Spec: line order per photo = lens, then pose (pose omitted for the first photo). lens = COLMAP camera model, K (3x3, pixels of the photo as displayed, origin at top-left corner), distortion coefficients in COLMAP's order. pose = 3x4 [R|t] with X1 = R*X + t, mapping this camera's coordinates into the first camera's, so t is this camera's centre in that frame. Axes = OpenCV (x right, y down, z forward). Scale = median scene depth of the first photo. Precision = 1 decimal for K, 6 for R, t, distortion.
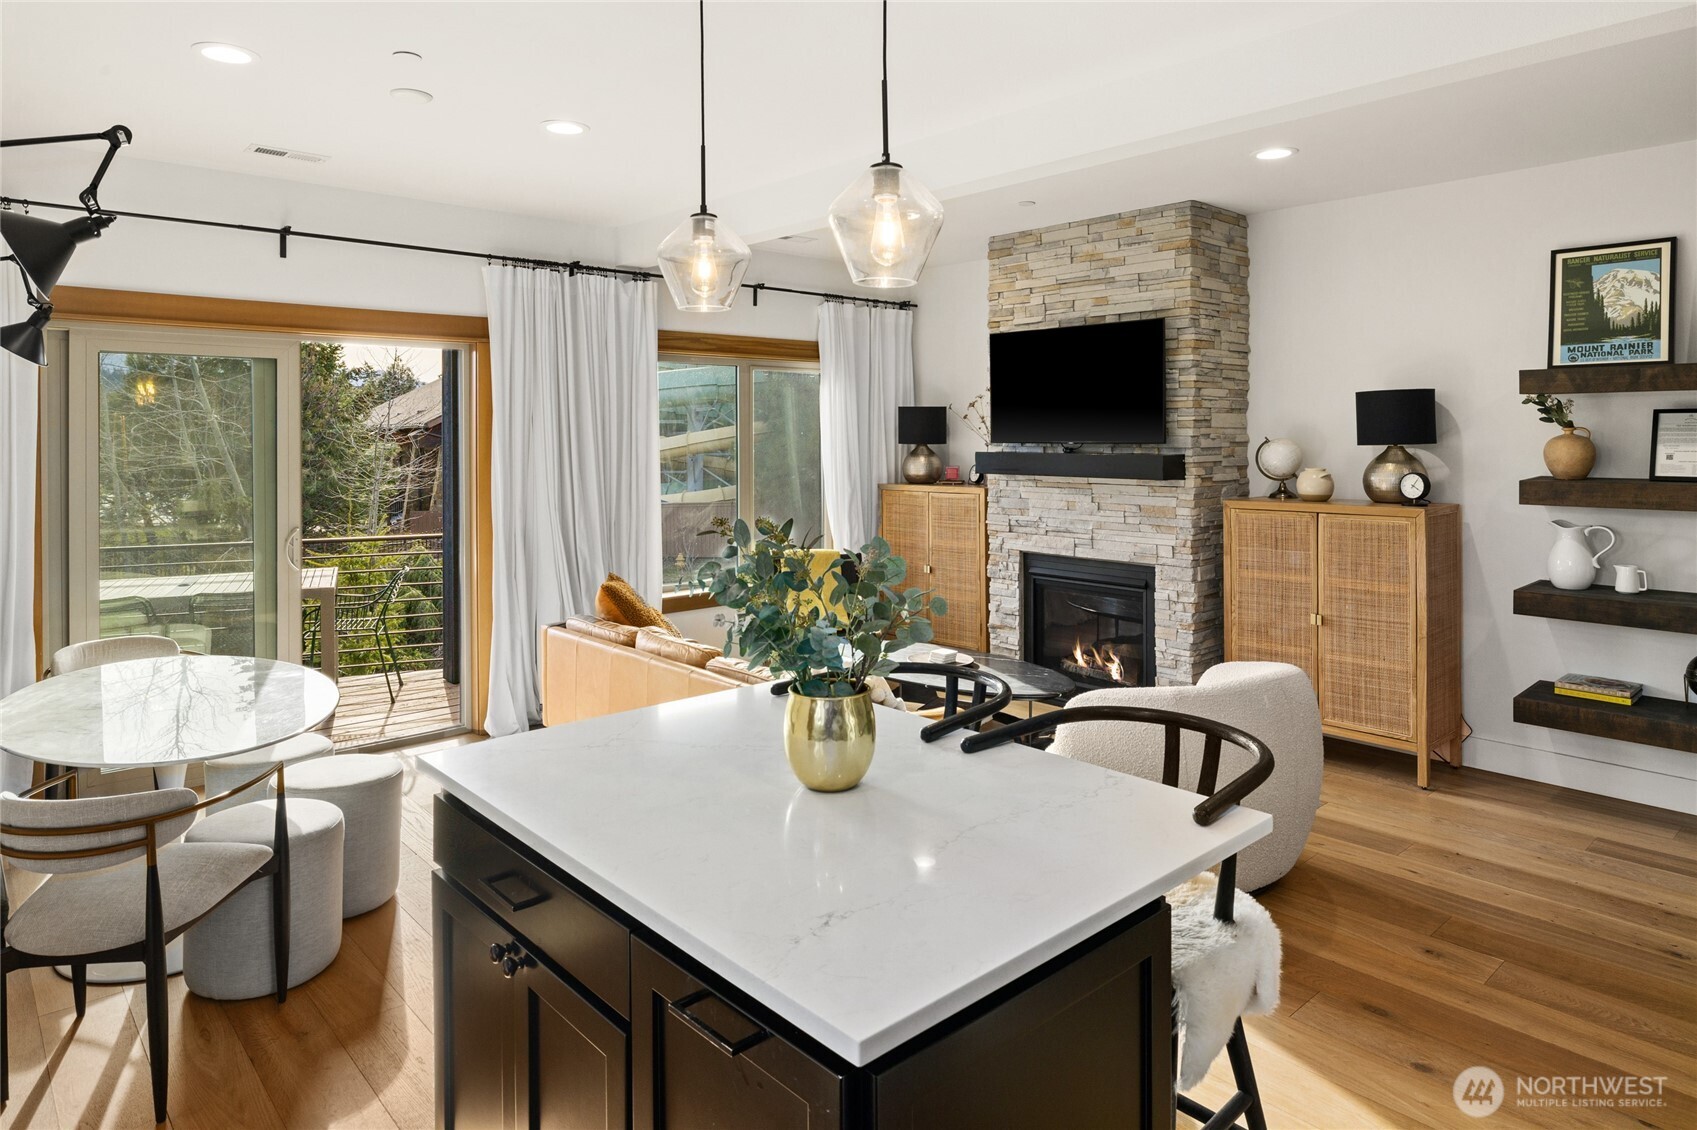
lens RADIAL K [[1026.3, 0, 845.7], [0, 1026.3, 439.9], [0, 0, 1]] dist [-0.002156, -0.000496]
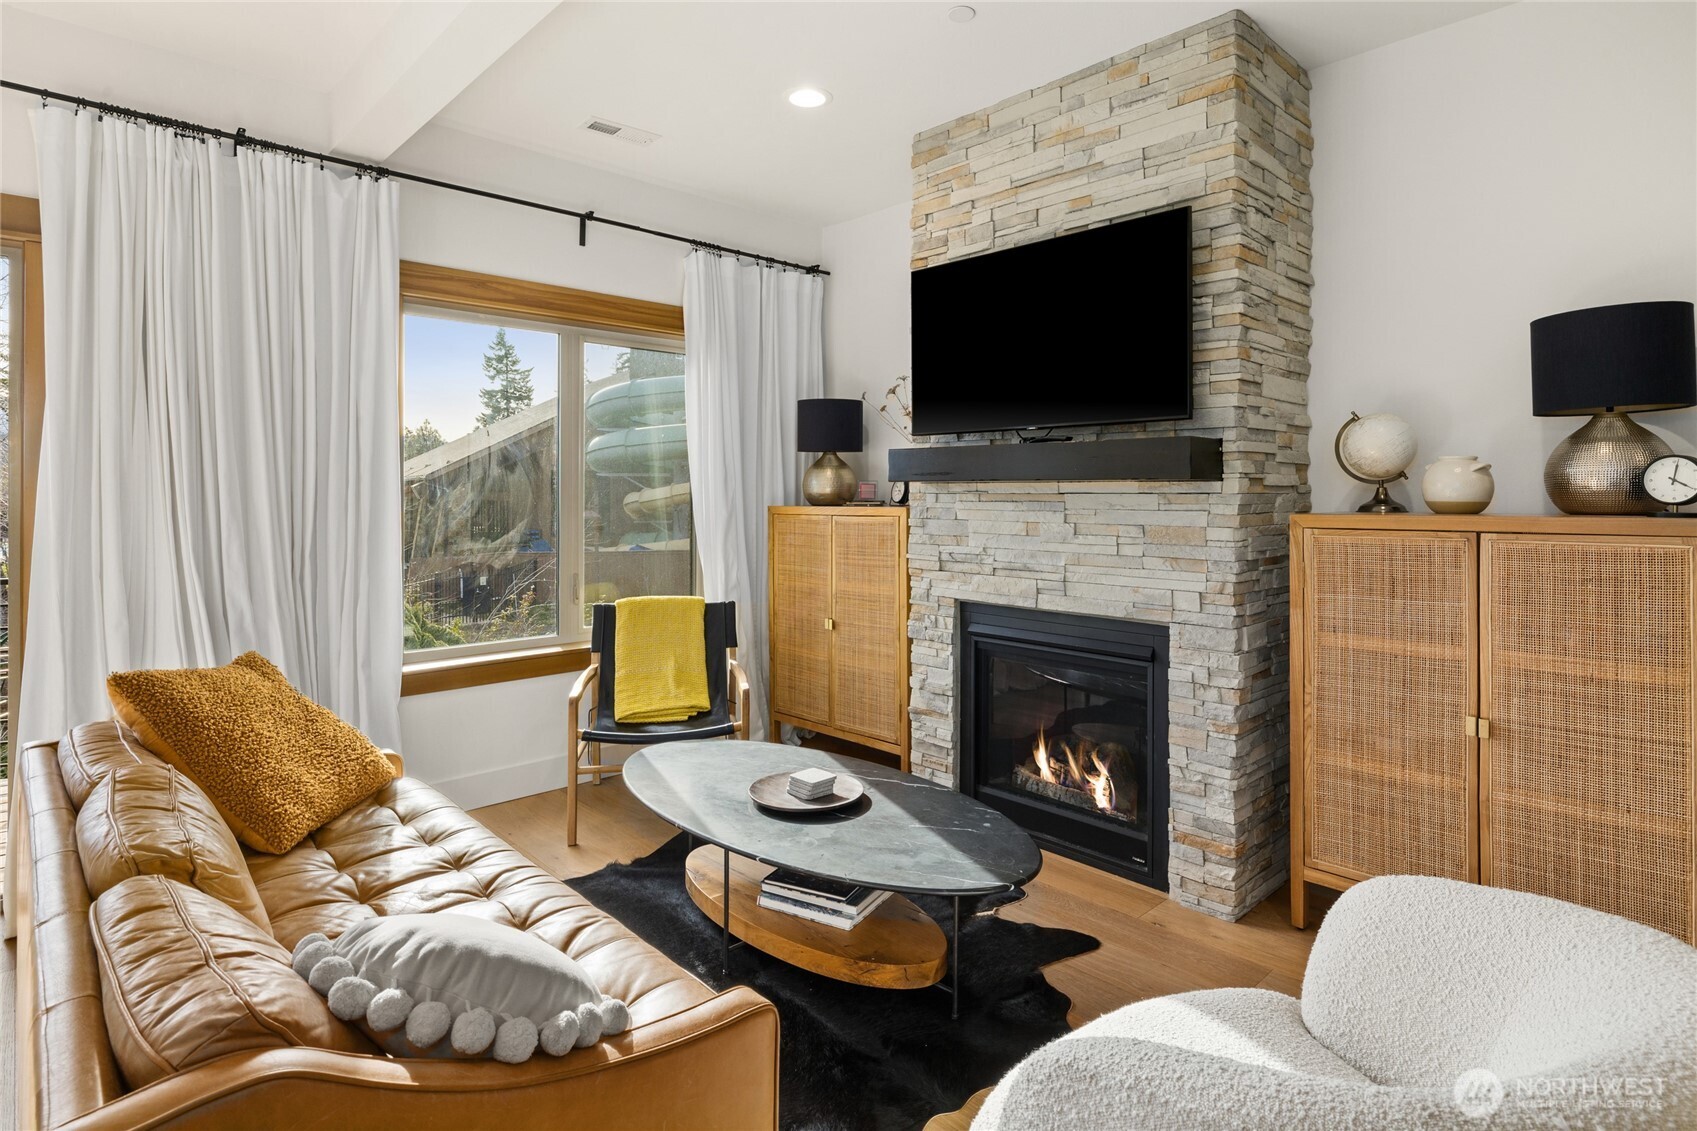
lens RADIAL K [[885.2, 0, 881.2], [0, 885.2, 493.4], [0, 0, 1]] dist [-0.000291, 0.000194]
pose [[0.998570, 0.006413, 0.053071, 0.100026], [-0.006100, 0.999963, -0.006064, 0.047771], [-0.053107, 0.005732, 0.998572, 0.471238]]
